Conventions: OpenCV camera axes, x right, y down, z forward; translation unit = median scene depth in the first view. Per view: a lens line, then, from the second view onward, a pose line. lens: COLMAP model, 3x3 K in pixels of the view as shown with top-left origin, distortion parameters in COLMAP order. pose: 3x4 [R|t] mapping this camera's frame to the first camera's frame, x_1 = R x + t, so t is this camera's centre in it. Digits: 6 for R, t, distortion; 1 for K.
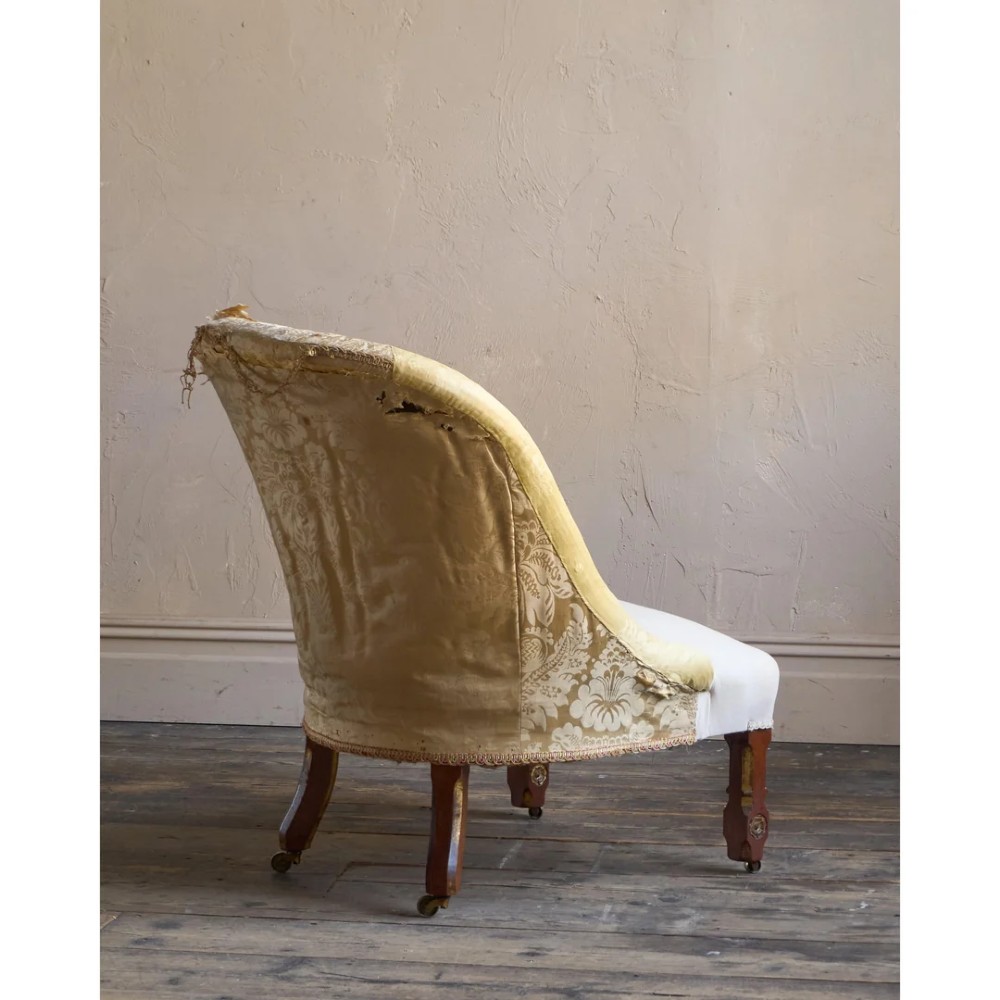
lens RADIAL K [[3509.3, 0, 494.5], [0, 3509.3, 498.2], [0, 0, 1]] dist [-0.041431, 0.000000]
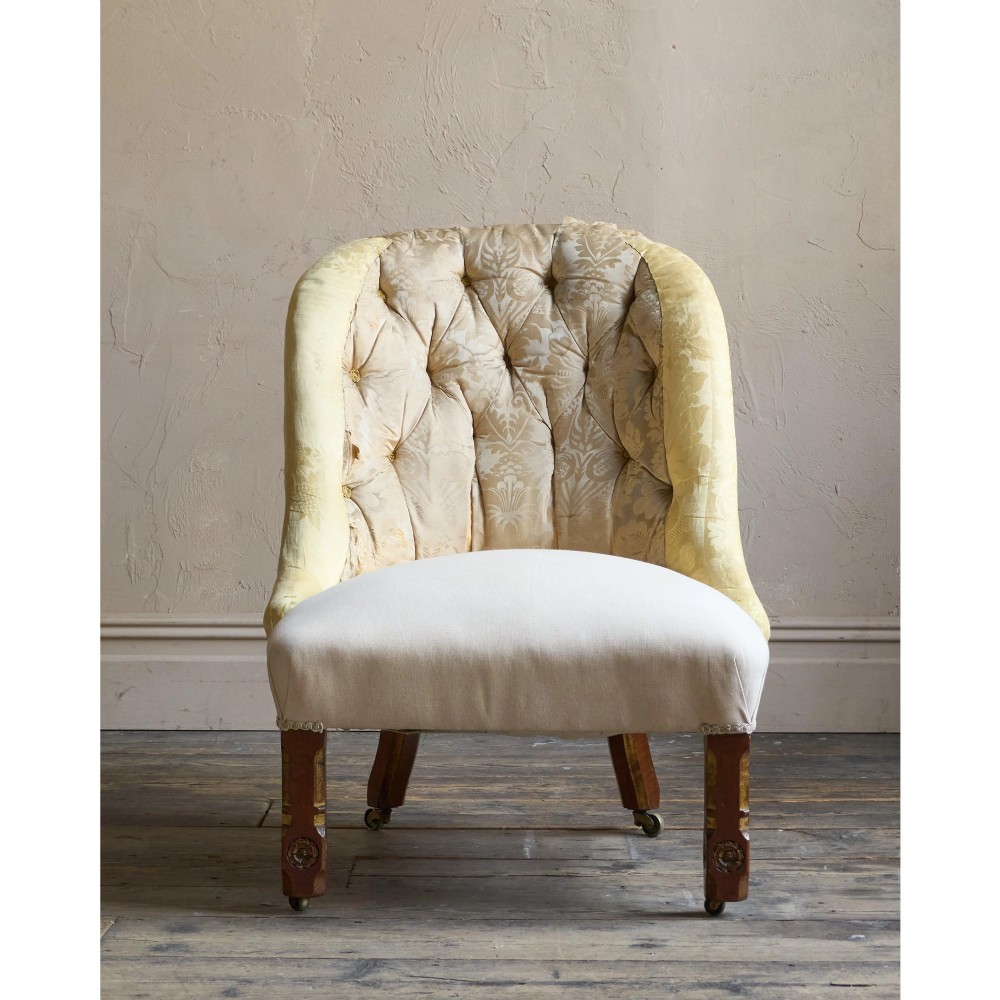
lens RADIAL K [[2720.1, 0, 566.3], [0, 2720.1, 455.5], [0, 0, 1]] dist [-0.048209, 0.000000]
pose [[0.984150, -0.004131, 0.177291, -0.099861], [0.017004, 0.997321, -0.071152, 0.050771], [-0.176522, 0.073038, 0.981583, 0.312536]]
